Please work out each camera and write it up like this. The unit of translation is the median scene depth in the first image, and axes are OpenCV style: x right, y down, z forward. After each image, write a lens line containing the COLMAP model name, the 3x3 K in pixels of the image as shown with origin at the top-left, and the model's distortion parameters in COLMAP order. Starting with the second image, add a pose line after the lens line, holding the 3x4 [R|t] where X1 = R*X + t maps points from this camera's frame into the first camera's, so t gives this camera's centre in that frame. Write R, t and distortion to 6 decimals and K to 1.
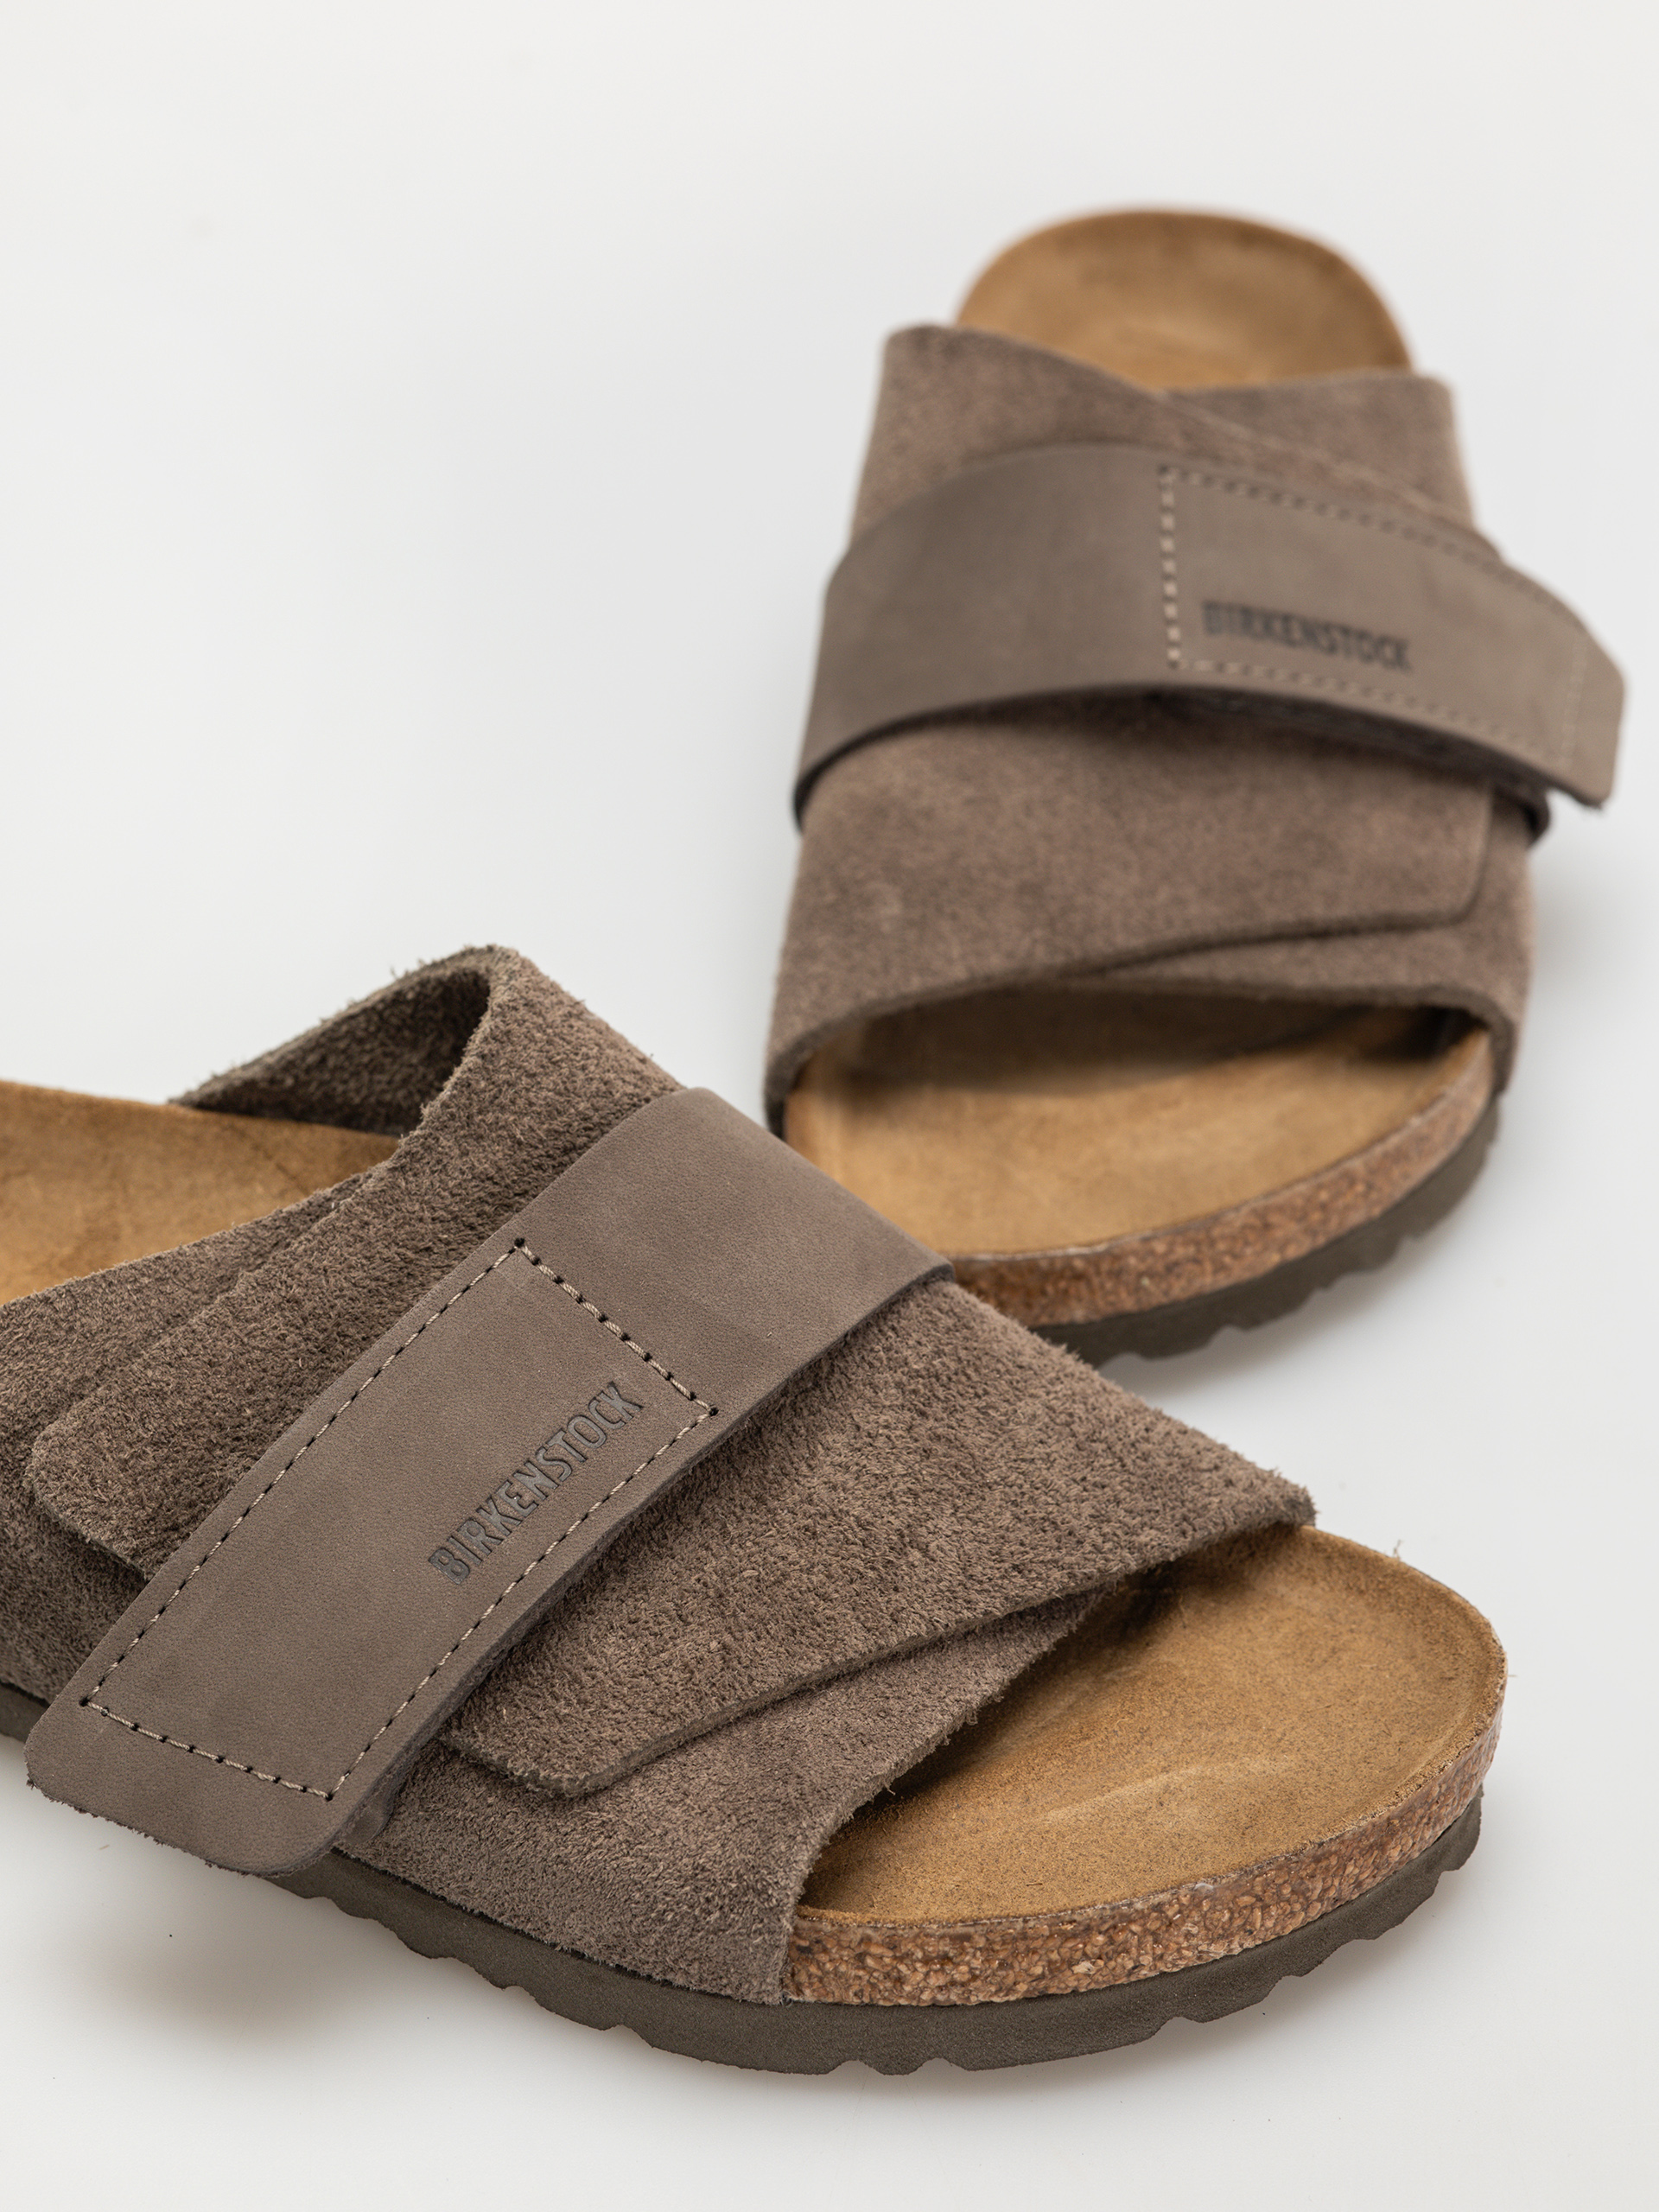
lens RADIAL K [[7210.9, 0, 829.5], [0, 7210.9, 1106.0], [0, 0, 1]] dist [0.516352, -9.464482]
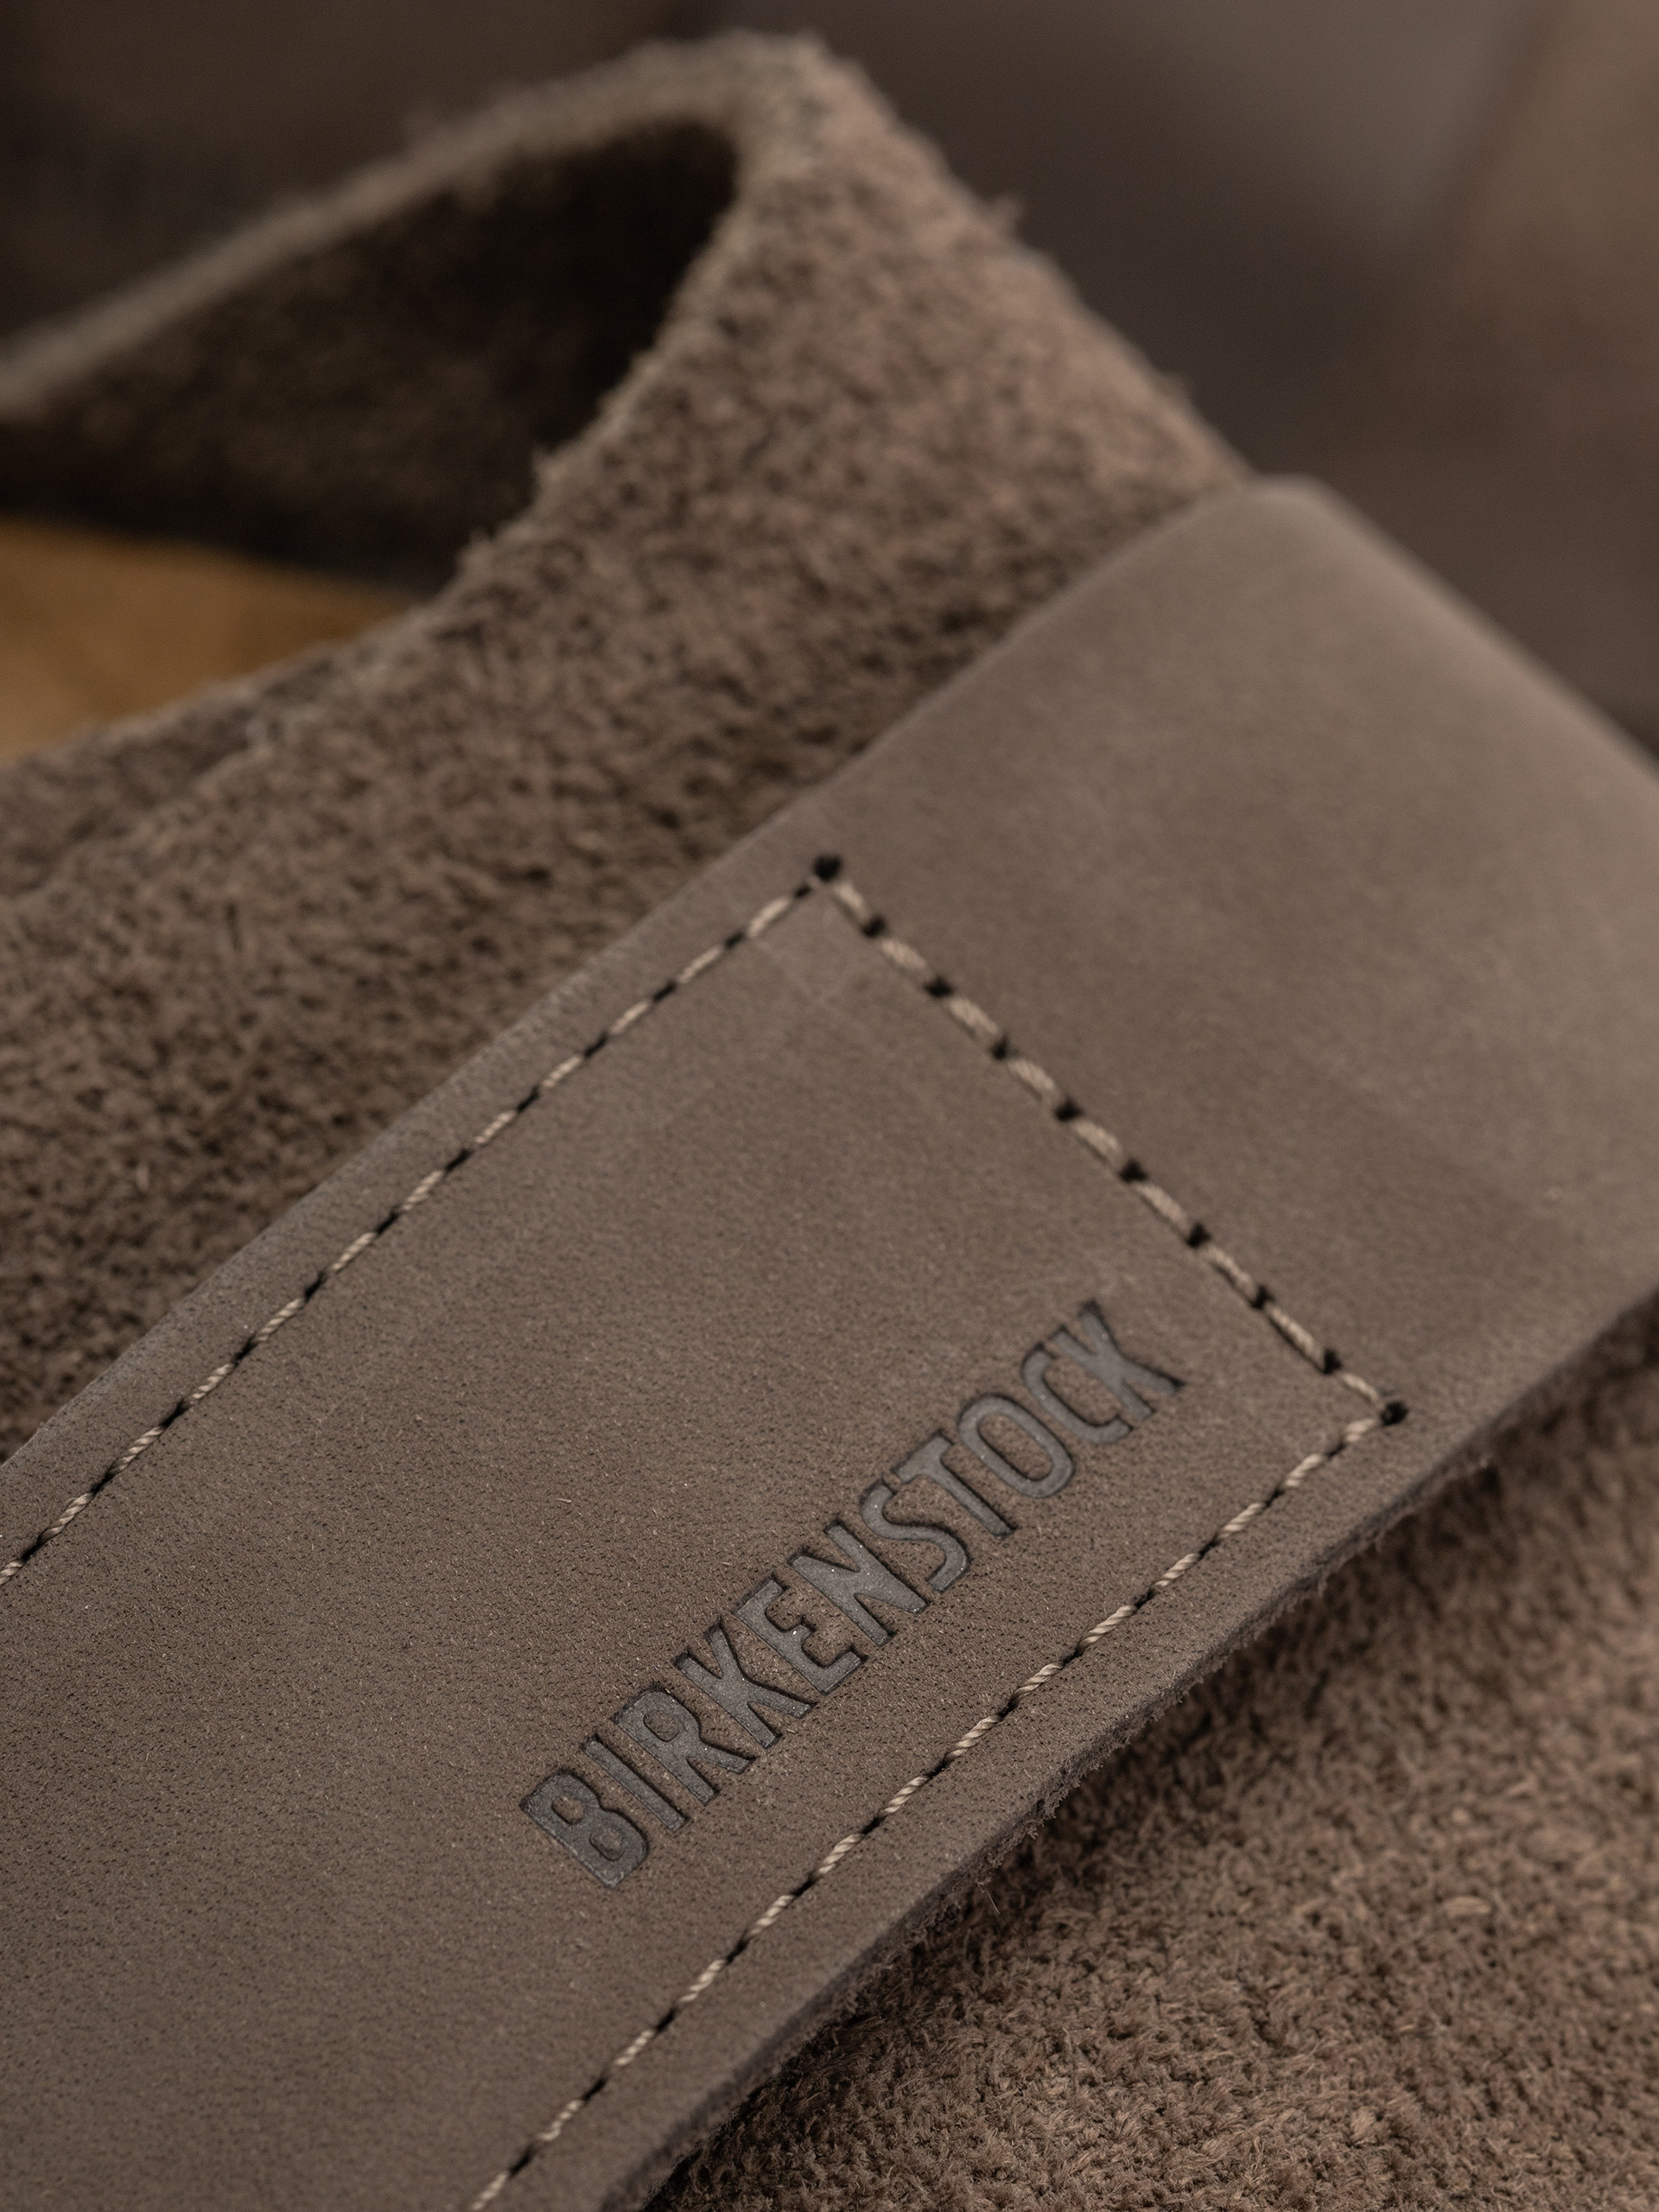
lens RADIAL K [[7210.9, 0, 829.5], [0, 7210.9, 1106.0], [0, 0, 1]] dist [0.516352, -9.464482]
pose [[0.993200, 0.075372, 0.088730, -0.071698], [-0.075039, 0.997155, -0.007088, 0.032265], [-0.089012, 0.000382, 0.996030, 0.664688]]
